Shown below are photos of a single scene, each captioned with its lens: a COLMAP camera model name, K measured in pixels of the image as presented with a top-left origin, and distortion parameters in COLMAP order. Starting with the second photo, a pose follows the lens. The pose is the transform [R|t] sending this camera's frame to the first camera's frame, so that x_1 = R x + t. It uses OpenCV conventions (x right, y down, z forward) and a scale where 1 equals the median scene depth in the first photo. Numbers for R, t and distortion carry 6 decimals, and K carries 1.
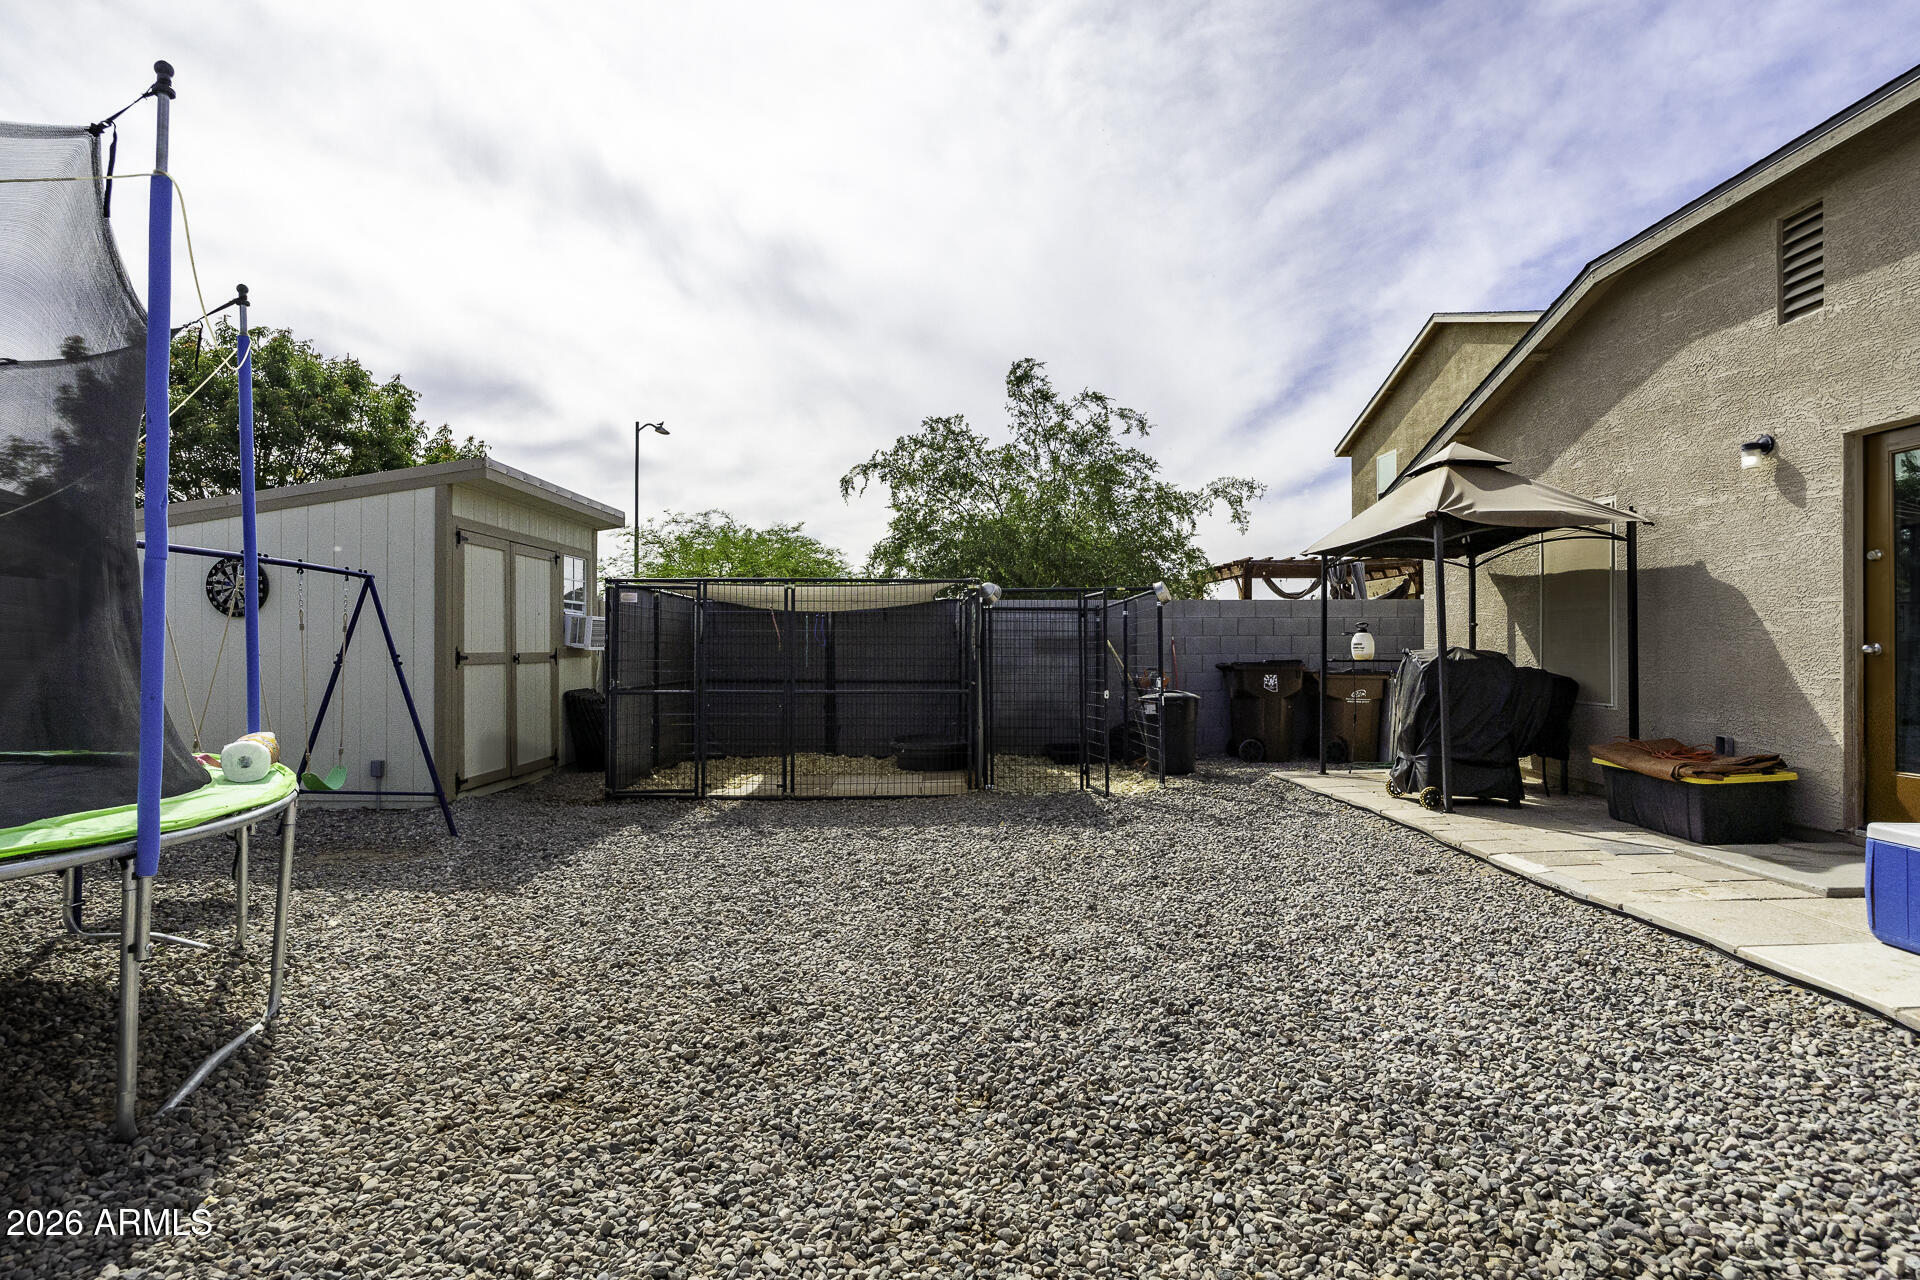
lens RADIAL K [[995.2, 0, 960.0], [0, 995.2, 640.0], [0, 0, 1]] dist [-0.004089, -0.000083]
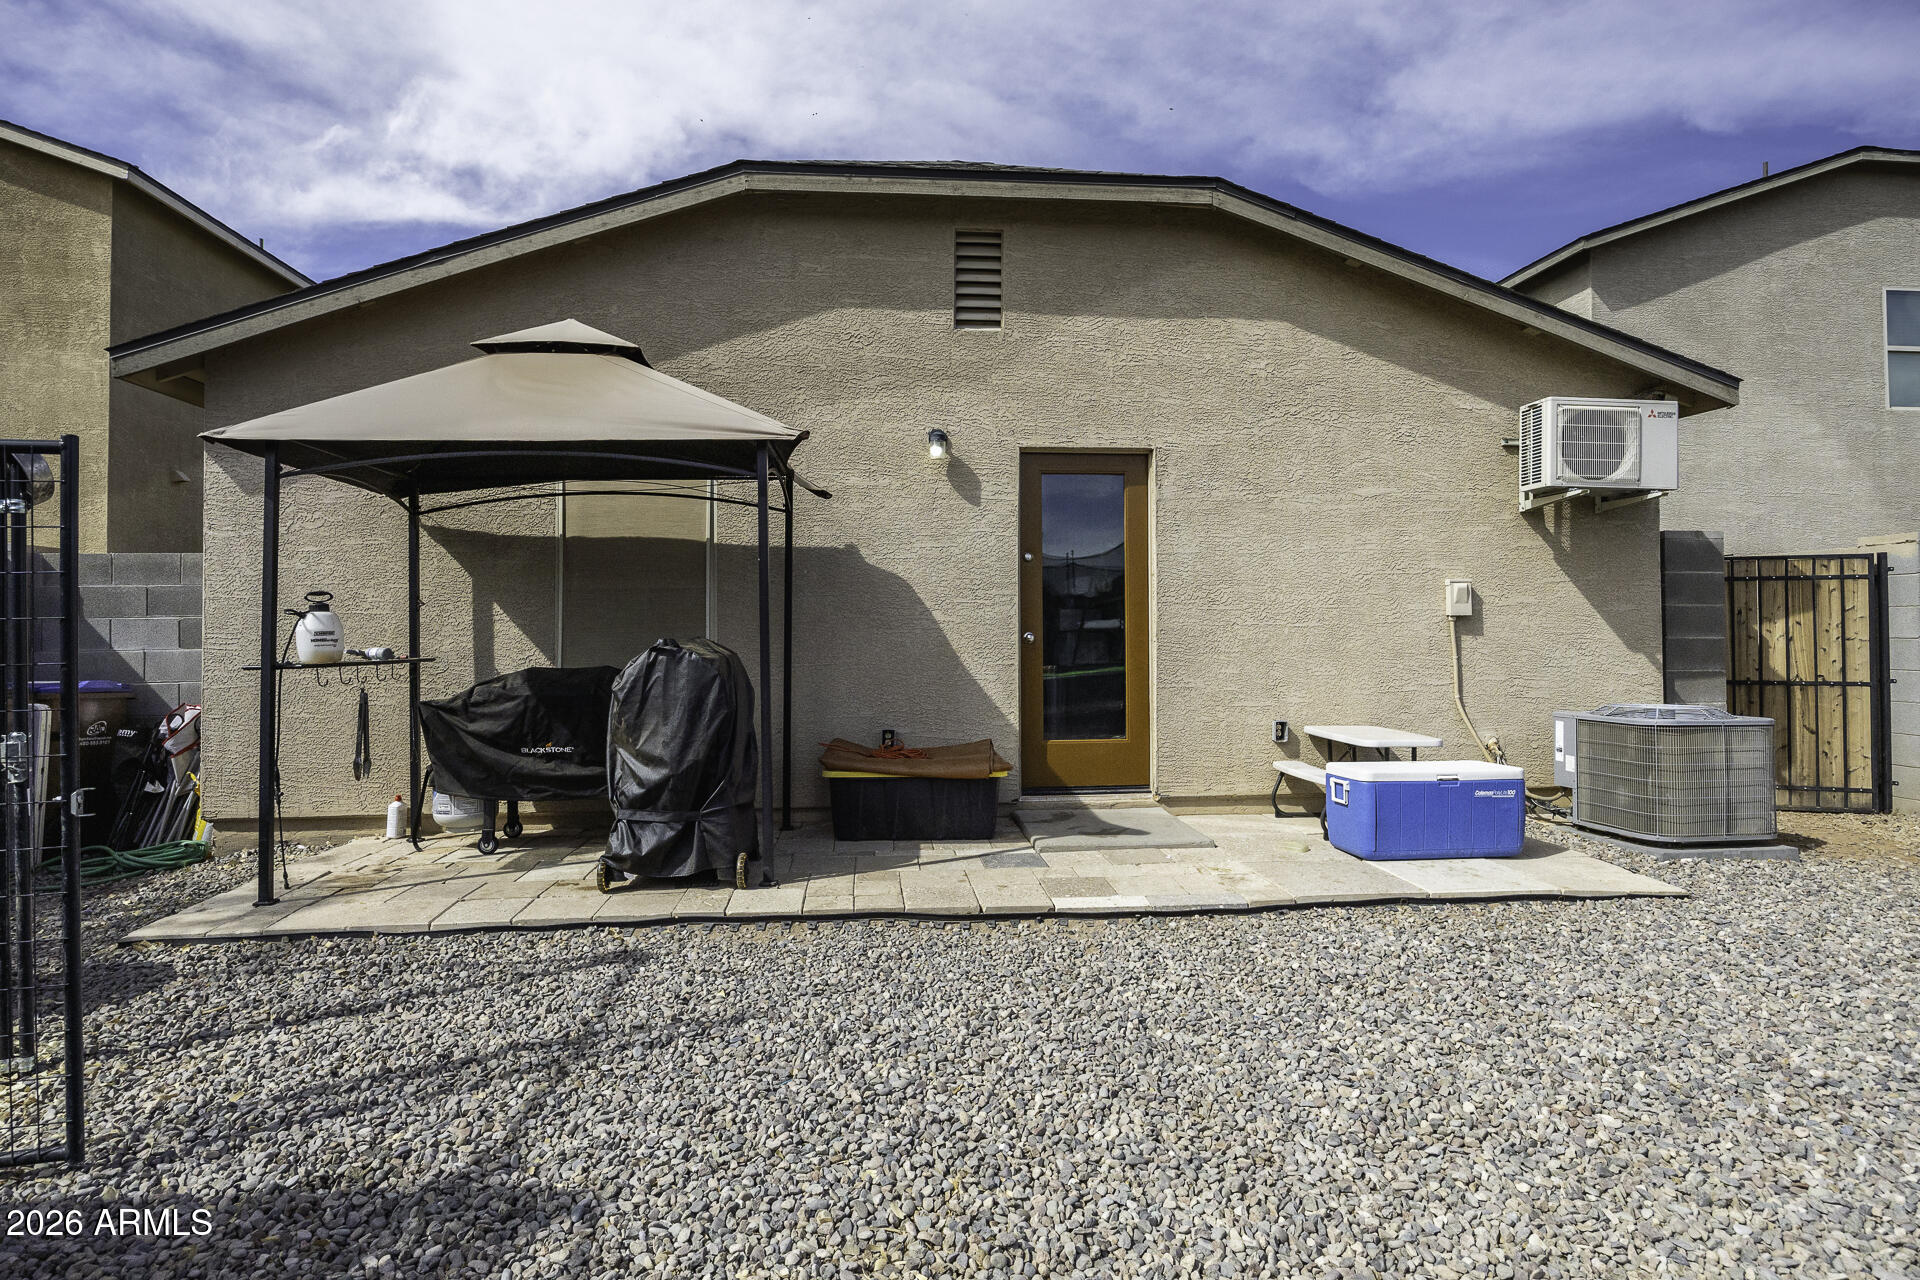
lens RADIAL K [[995.2, 0, 960.0], [0, 995.2, 640.0], [0, 0, 1]] dist [-0.004089, -0.000083]
pose [[-0.097170, 0.007687, 0.995238, -0.214619], [0.001155, 0.999970, -0.007611, 0.019364], [-0.995267, 0.000410, -0.097176, 1.087978]]
